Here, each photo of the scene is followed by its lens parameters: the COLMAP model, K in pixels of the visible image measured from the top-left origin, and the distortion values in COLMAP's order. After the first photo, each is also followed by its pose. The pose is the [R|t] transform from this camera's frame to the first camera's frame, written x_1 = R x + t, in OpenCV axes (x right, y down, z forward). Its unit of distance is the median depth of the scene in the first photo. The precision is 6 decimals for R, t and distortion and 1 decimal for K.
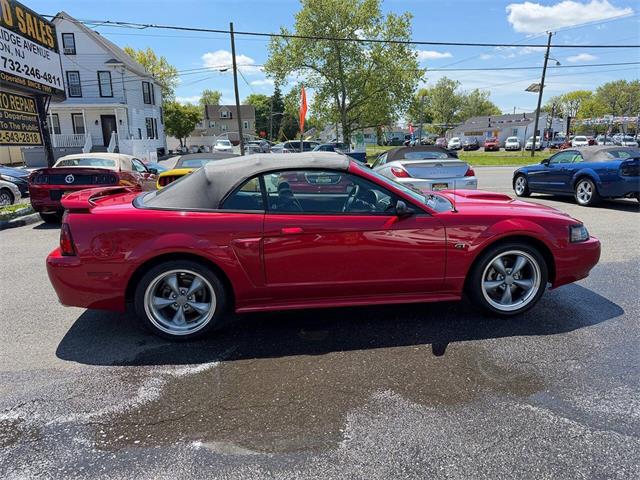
lens RADIAL K [[450.2, 0, 319.7], [0, 450.2, 238.7], [0, 0, 1]] dist [0.003797, -0.008493]
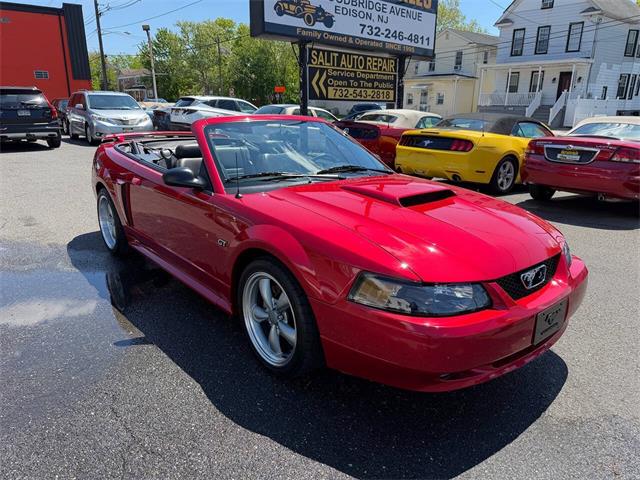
lens RADIAL K [[465.3, 0, 320.7], [0, 465.3, 239.3], [0, 0, 1]] dist [0.002890, -0.008678]
pose [[0.571265, 0.247433, -0.782581, 0.289132], [-0.187643, 0.967597, 0.168955, -0.039165], [0.799028, 0.050328, 0.599184, 0.186280]]
